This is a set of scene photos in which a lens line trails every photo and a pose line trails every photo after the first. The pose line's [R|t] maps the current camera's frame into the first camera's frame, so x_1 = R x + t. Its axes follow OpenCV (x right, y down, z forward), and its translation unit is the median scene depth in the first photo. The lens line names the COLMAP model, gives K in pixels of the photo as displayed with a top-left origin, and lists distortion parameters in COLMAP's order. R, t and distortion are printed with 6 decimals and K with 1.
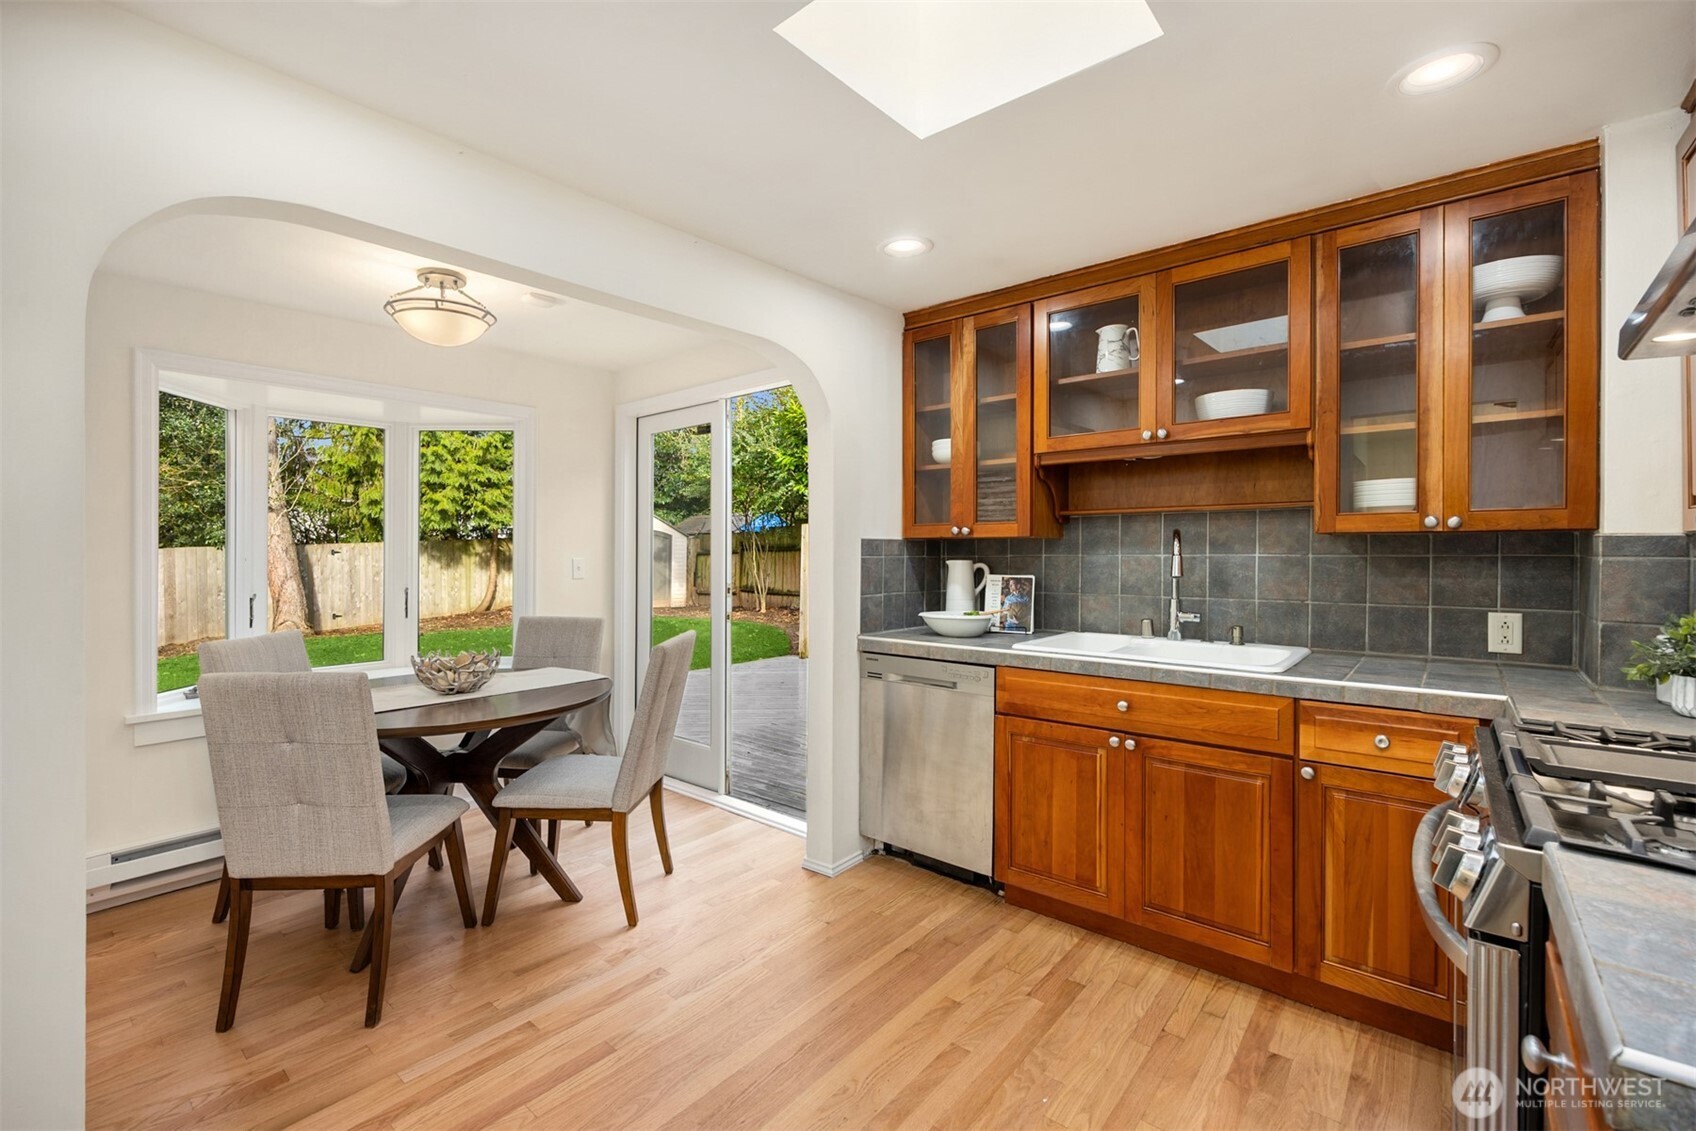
lens RADIAL K [[755.6, 0, 835.4], [0, 755.6, 559.5], [0, 0, 1]] dist [-0.003895, -0.000315]
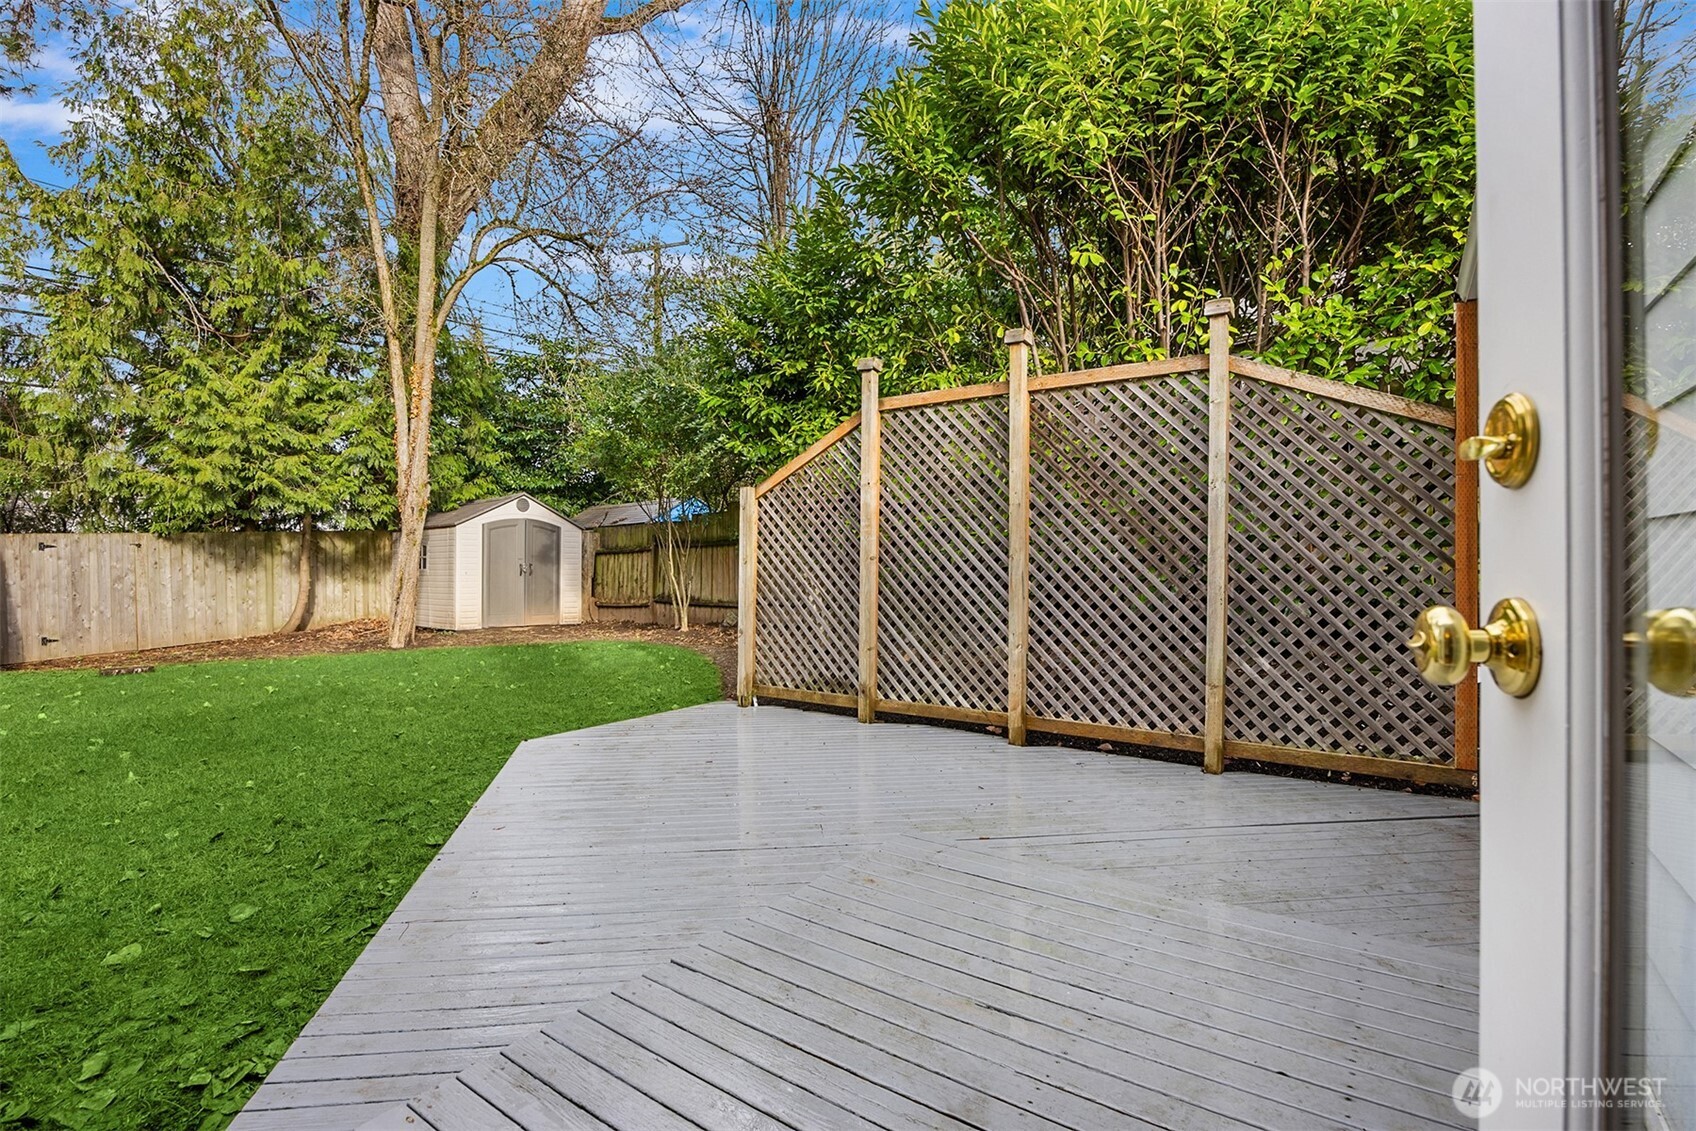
lens RADIAL K [[811.0, 0, 837.7], [0, 811.0, 572.3], [0, 0, 1]] dist [-0.002777, 0.000203]
pose [[0.996757, -0.002117, 0.080449, -0.046168], [0.002340, 0.999994, -0.002677, 0.070882], [-0.080442, 0.002856, 0.996755, 0.895638]]
